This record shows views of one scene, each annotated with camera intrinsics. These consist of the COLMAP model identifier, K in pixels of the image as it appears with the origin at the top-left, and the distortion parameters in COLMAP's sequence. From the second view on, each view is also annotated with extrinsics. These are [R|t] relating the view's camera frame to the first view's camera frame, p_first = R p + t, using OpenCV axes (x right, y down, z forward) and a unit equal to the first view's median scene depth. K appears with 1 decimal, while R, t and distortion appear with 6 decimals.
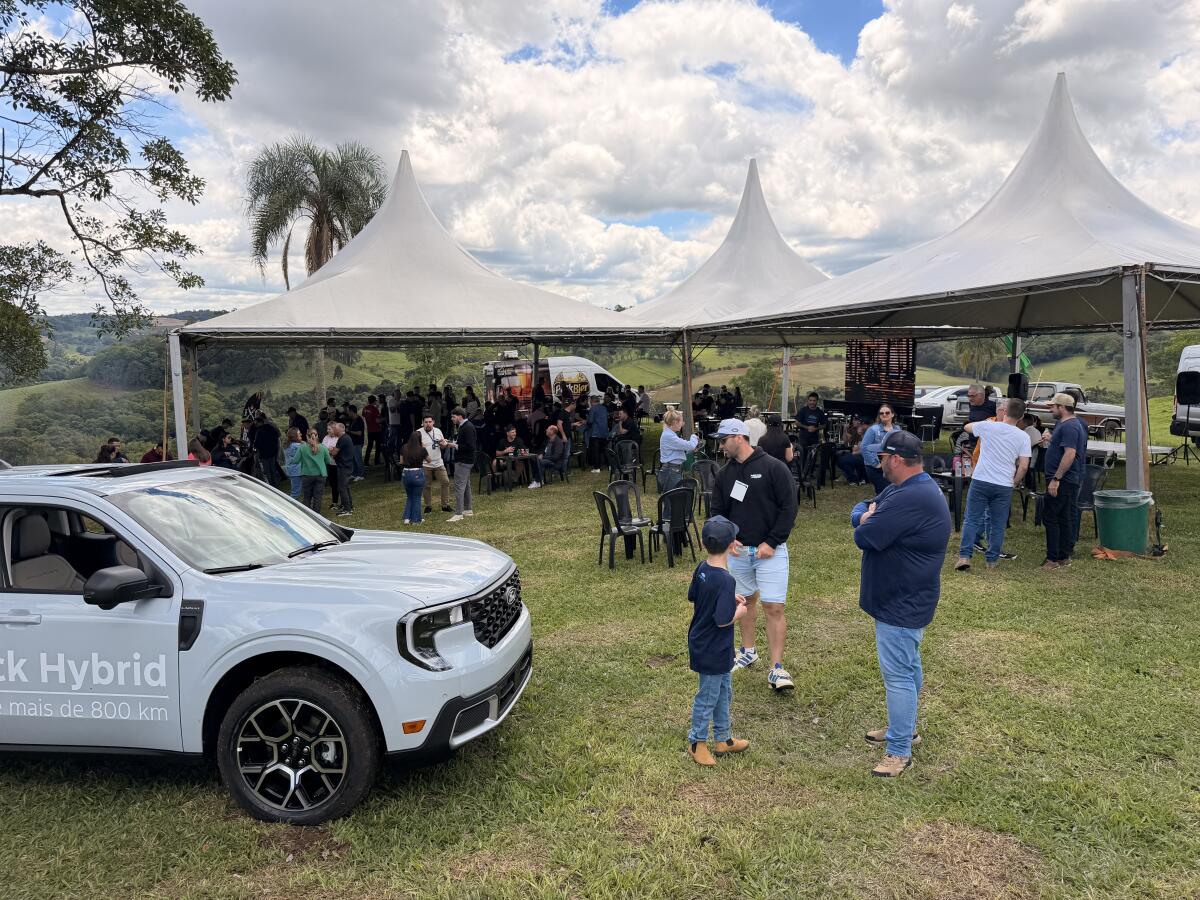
lens RADIAL K [[929.2, 0, 598.2], [0, 929.2, 455.4], [0, 0, 1]] dist [0.046016, -0.053221]
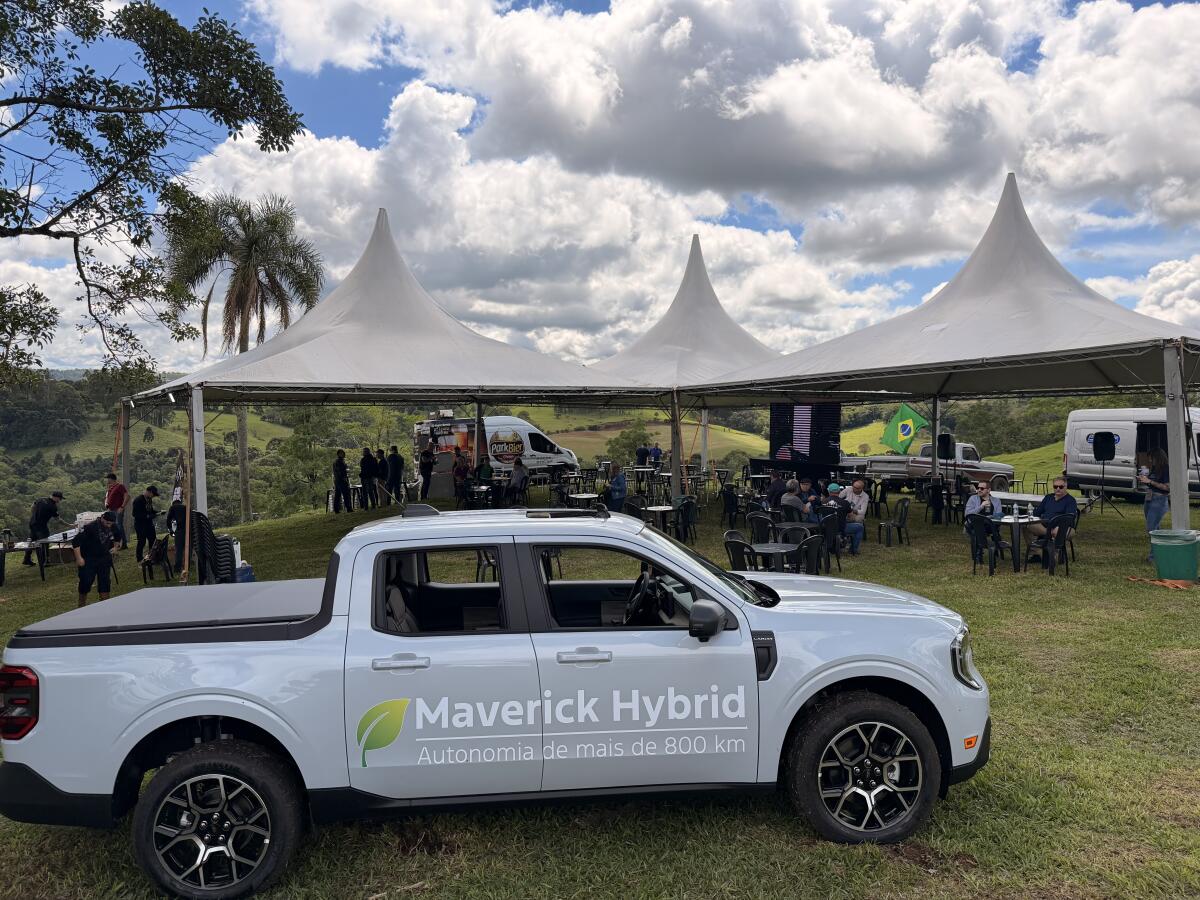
lens RADIAL K [[929.2, 0, 594.3], [0, 929.2, 443.9], [0, 0, 1]] dist [0.046016, -0.053221]
pose [[0.977431, 0.000661, 0.211252, -0.300841], [0.016438, 0.996725, -0.079175, 0.009281], [-0.210612, 0.080860, 0.974220, 0.004153]]
